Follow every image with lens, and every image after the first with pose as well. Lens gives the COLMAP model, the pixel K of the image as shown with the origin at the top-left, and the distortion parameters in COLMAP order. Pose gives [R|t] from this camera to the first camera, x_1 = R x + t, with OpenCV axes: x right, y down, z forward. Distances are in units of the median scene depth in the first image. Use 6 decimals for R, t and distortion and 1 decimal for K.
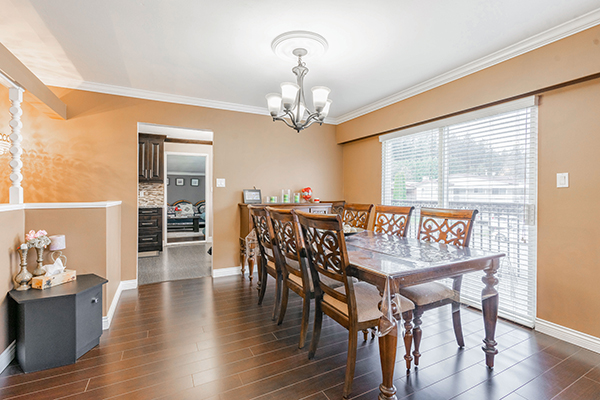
lens RADIAL K [[271.6, 0, 298.4], [0, 271.6, 195.9], [0, 0, 1]] dist [-0.007527, 0.000168]
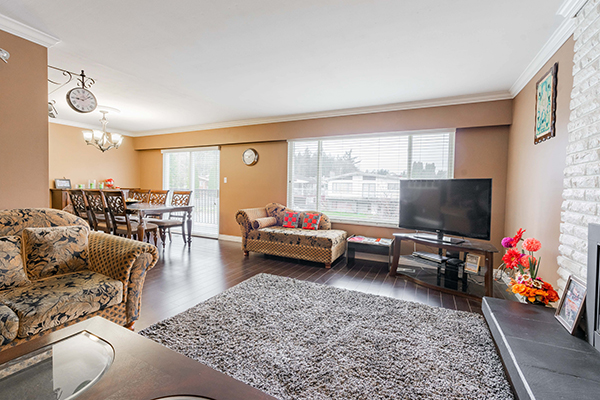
lens RADIAL K [[271.6, 0, 298.4], [0, 271.6, 195.9], [0, 0, 1]] dist [-0.007527, 0.000168]
pose [[0.806803, -0.004814, 0.590801, -0.018841], [-0.013805, 0.999540, 0.026997, 0.014059], [-0.590659, -0.029937, 0.806366, -1.436366]]
